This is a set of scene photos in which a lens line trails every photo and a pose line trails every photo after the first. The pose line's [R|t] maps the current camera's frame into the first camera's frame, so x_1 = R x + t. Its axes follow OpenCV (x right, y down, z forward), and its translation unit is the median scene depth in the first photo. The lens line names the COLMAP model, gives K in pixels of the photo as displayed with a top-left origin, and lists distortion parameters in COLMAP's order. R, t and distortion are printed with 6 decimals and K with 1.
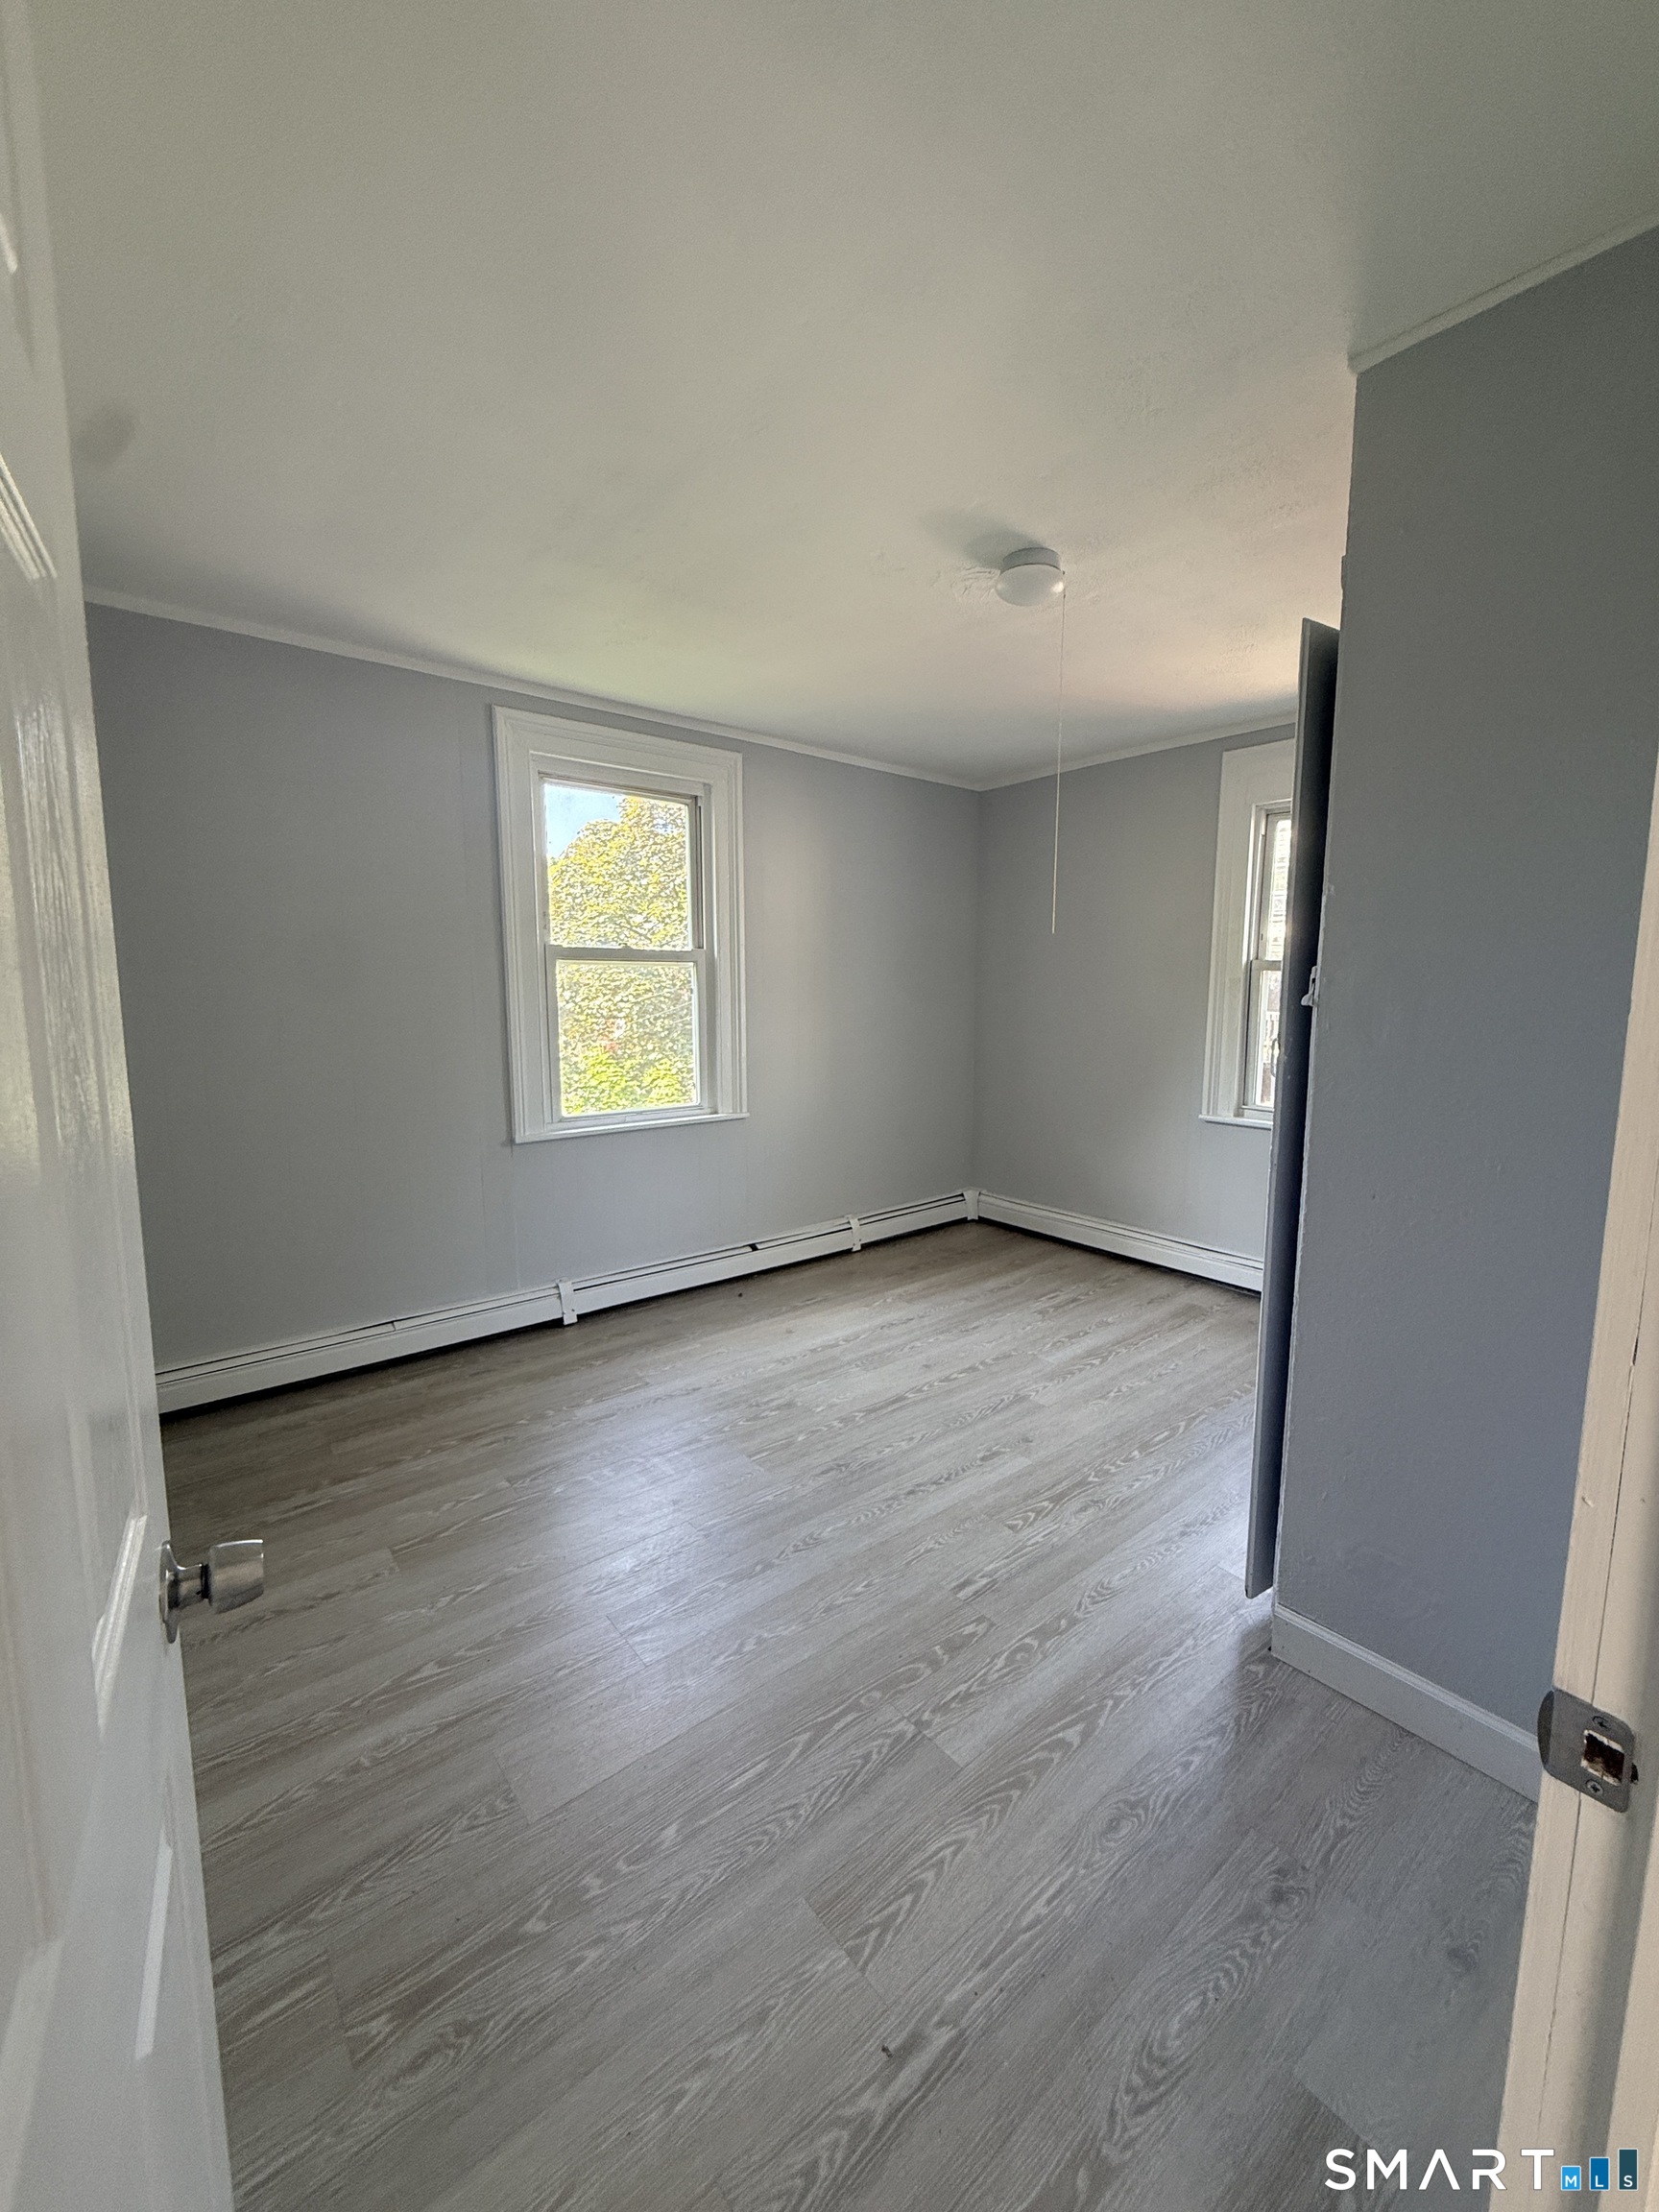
lens RADIAL K [[876.5, 0, 829.5], [0, 876.5, 1106.0], [0, 0, 1]] dist [0.001559, 0.000564]
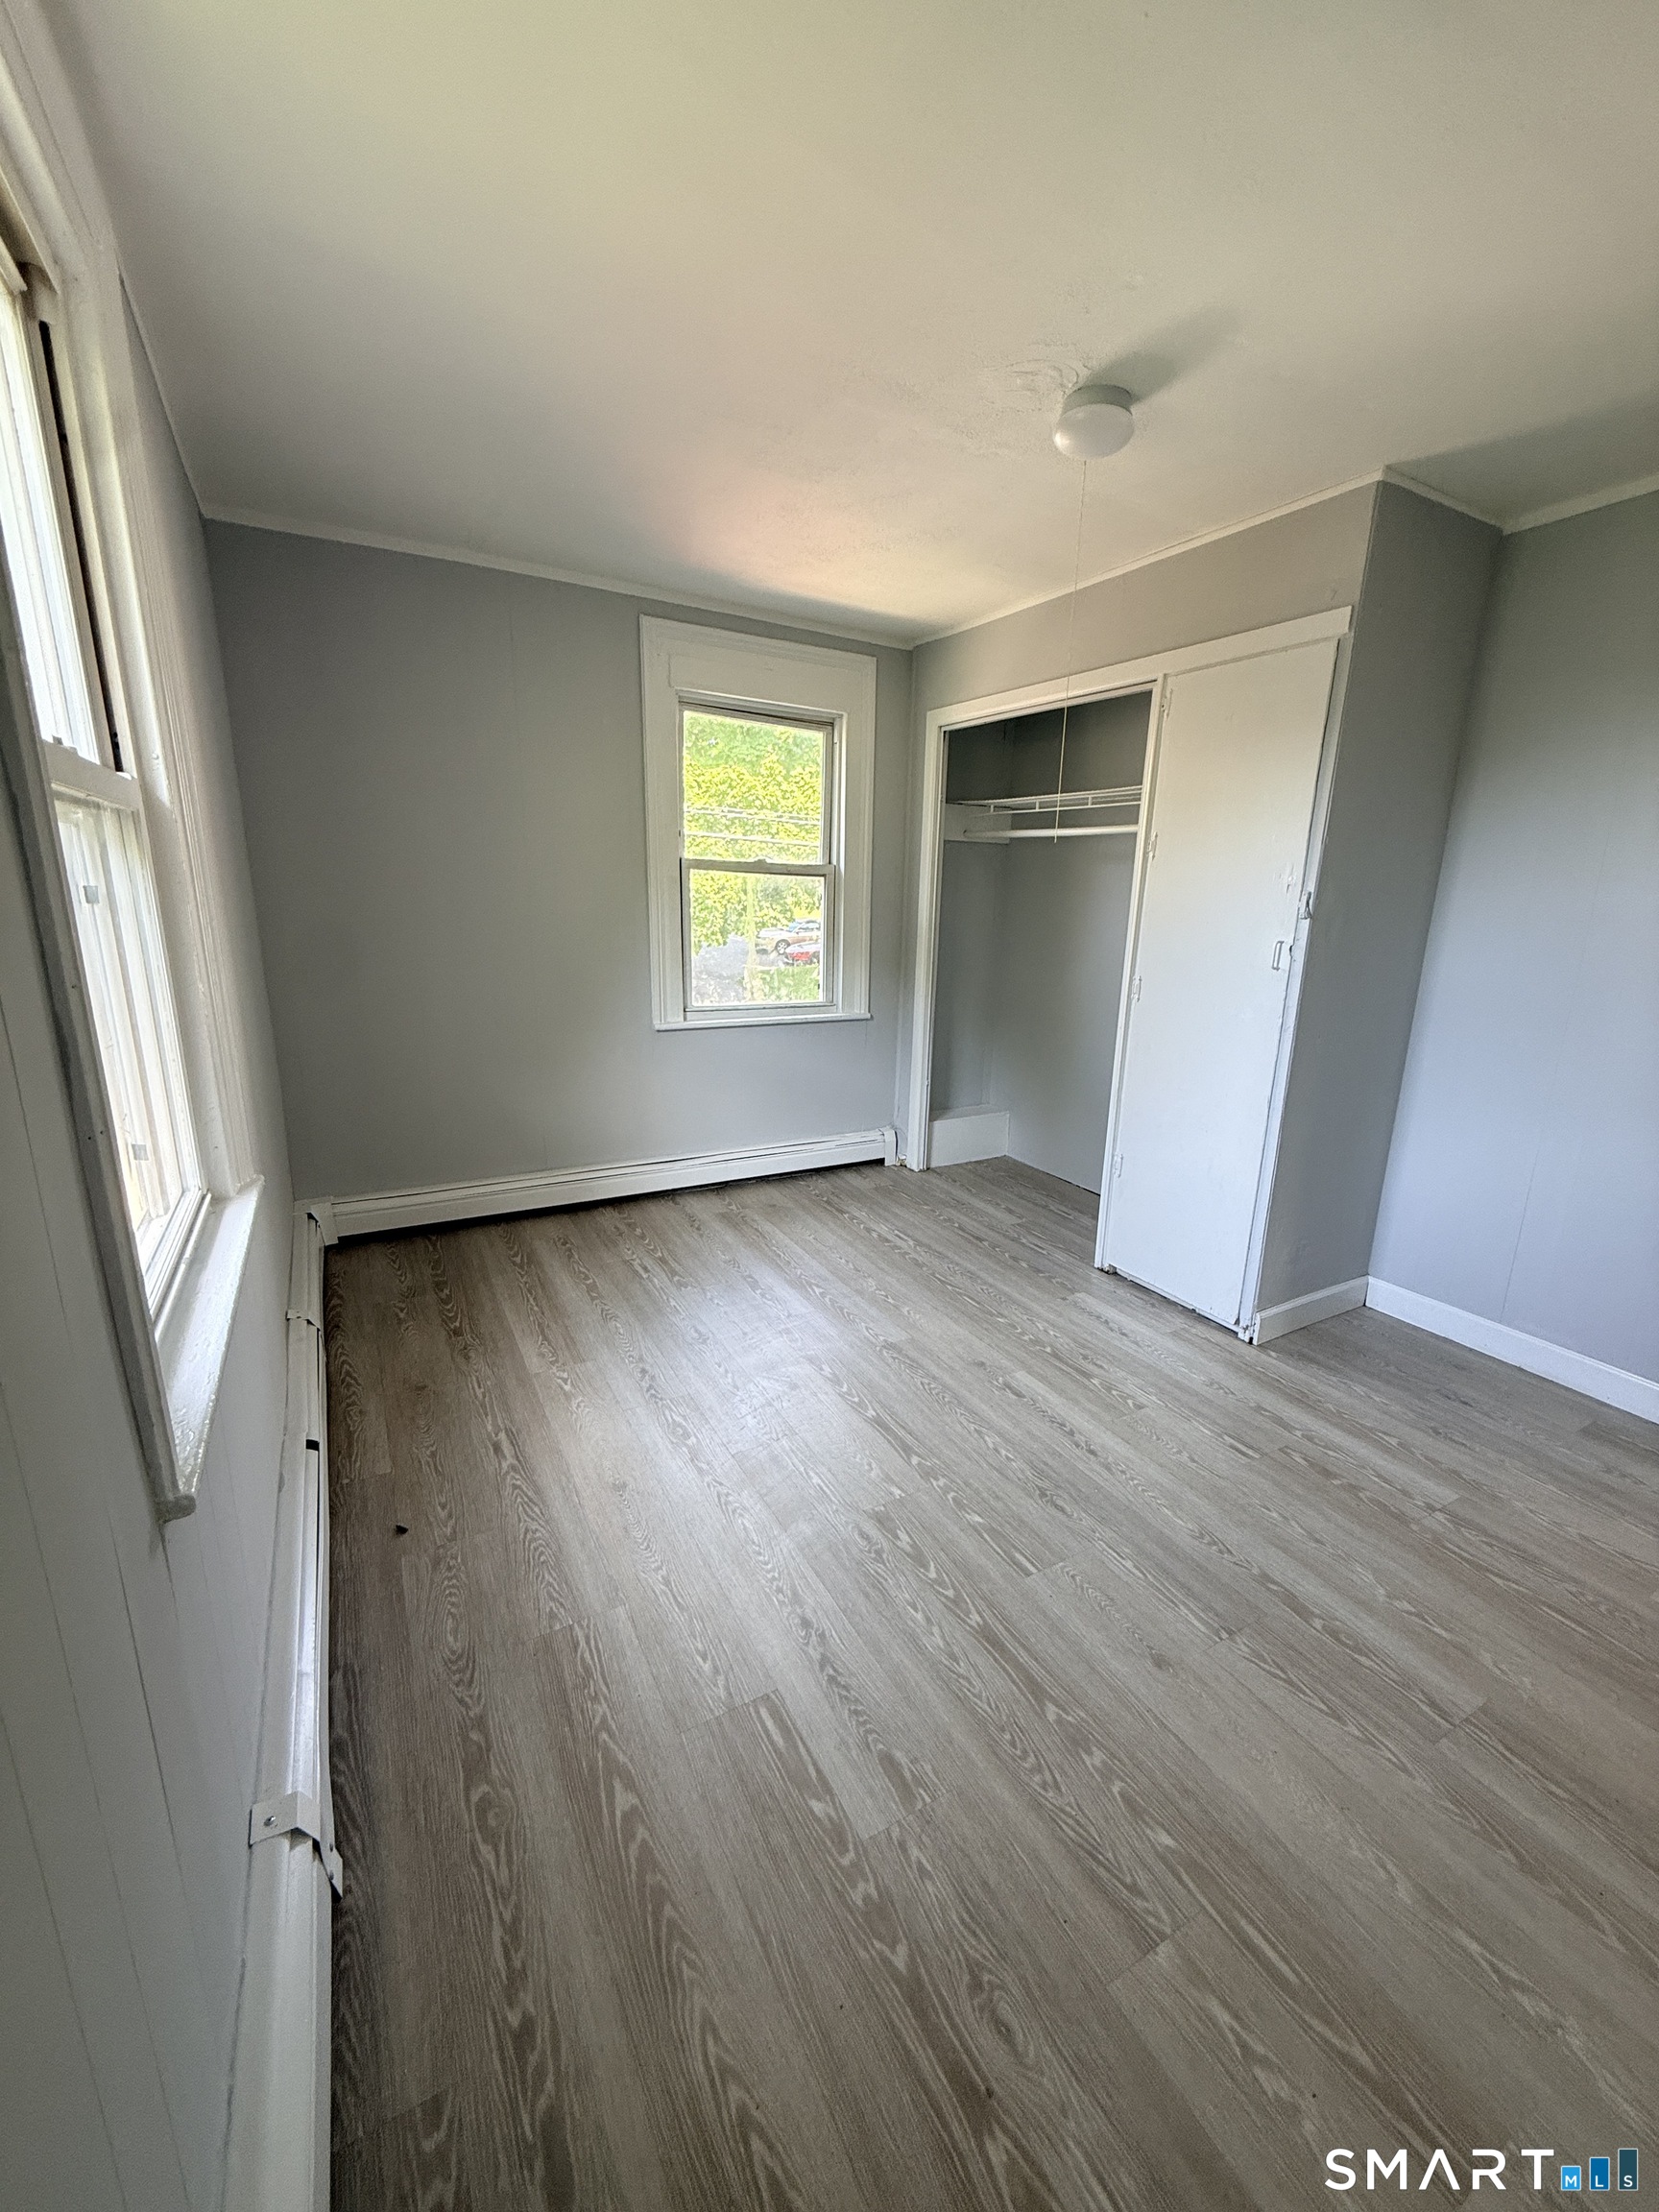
lens RADIAL K [[909.0, 0, 838.6], [0, 909.0, 937.3], [0, 0, 1]] dist [-0.000264, -0.000709]
pose [[0.172284, -0.053813, 0.983576, -0.585924], [0.109726, 0.993341, 0.035128, -0.110076], [-0.978917, 0.101872, 0.177042, 0.699870]]
